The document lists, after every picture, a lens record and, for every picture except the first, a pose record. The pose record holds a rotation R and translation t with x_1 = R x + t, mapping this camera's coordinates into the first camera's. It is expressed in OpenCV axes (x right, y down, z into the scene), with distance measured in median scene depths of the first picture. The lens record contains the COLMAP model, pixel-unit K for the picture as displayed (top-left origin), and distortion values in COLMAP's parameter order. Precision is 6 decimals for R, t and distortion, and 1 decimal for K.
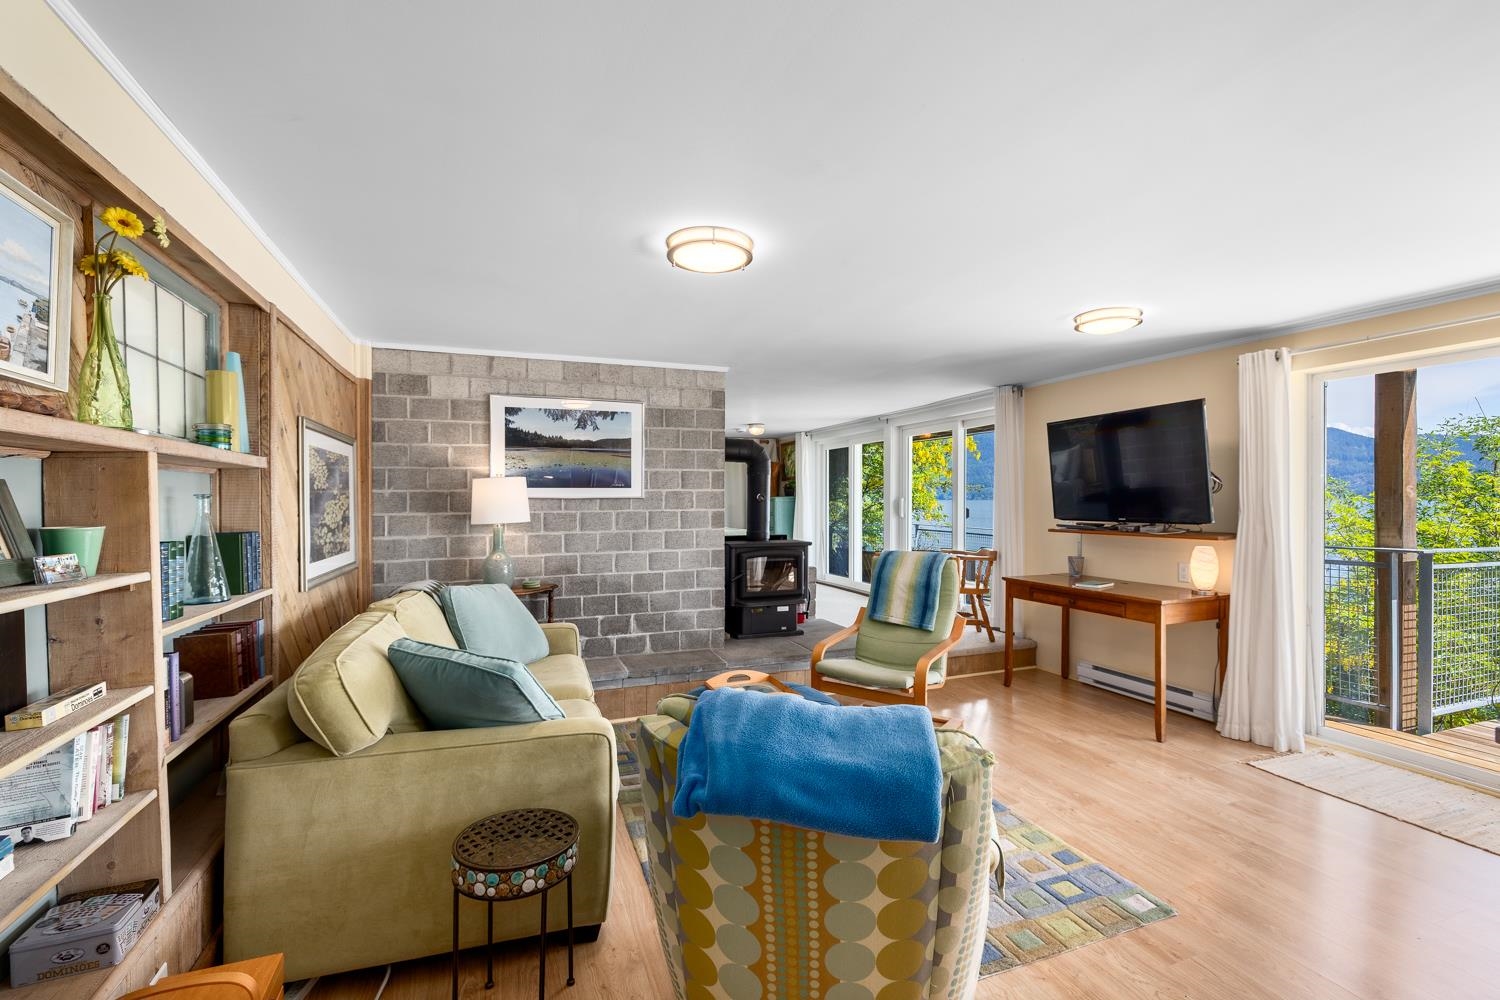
lens RADIAL K [[677.9, 0, 753.1], [0, 677.9, 507.7], [0, 0, 1]] dist [0.000438, -0.000001]
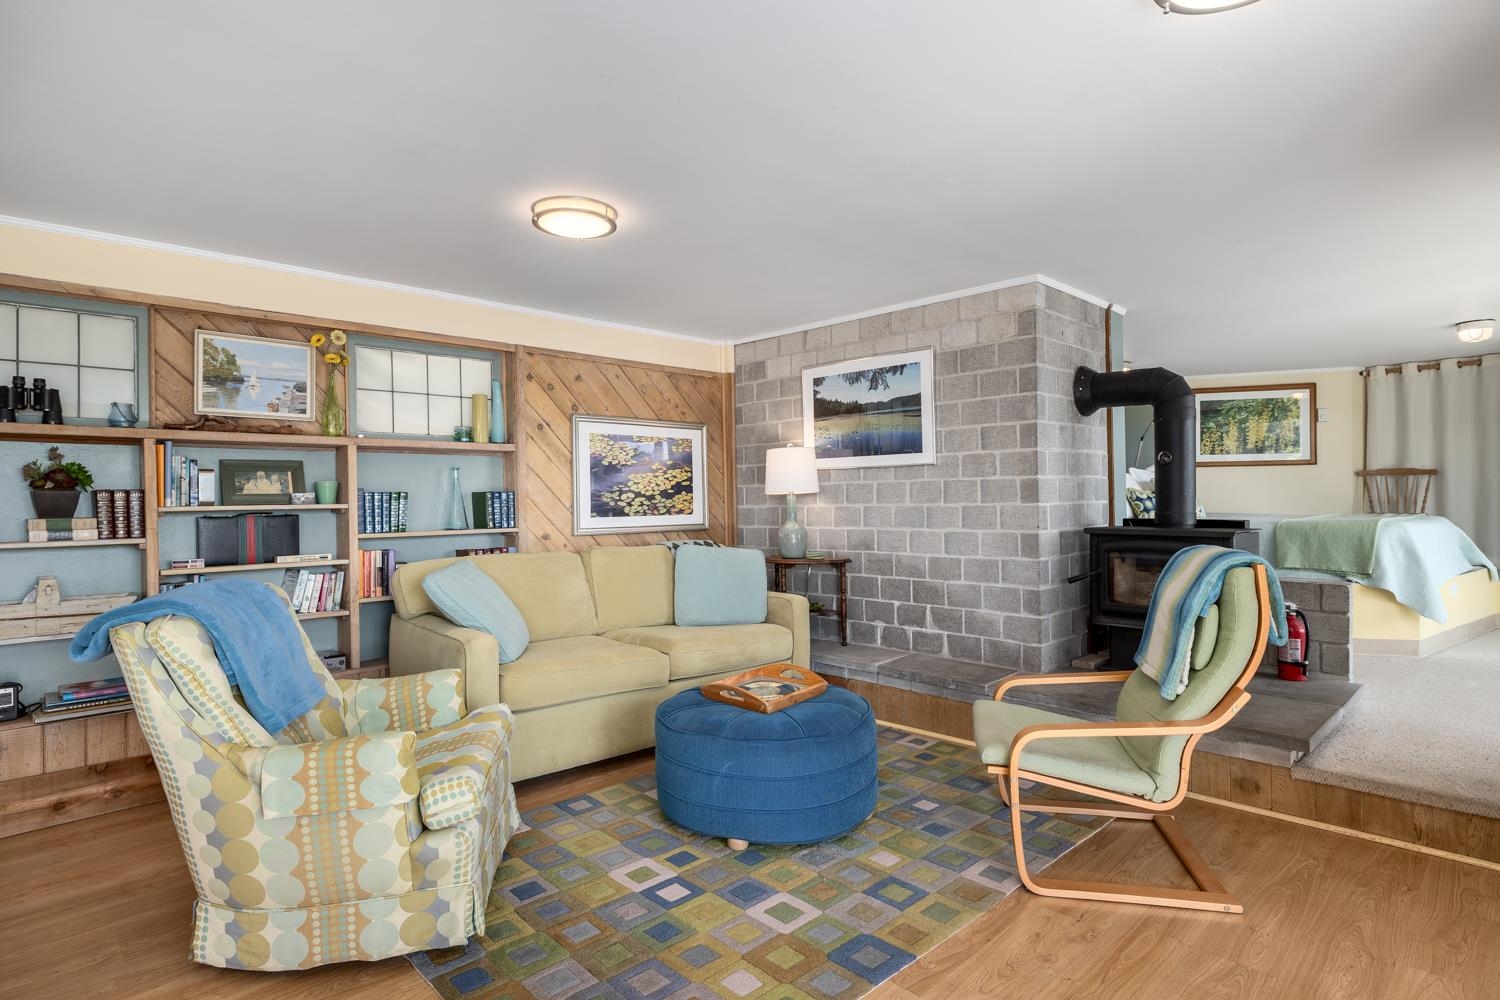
lens RADIAL K [[794.8, 0, 750.2], [0, 794.8, 494.6], [0, 0, 1]] dist [-0.000629, -0.000048]
pose [[0.382248, -0.002899, -0.924055, 0.643011], [-0.001159, 0.999993, -0.003616, 0.026139], [0.924059, 0.002453, 0.382242, 0.434679]]
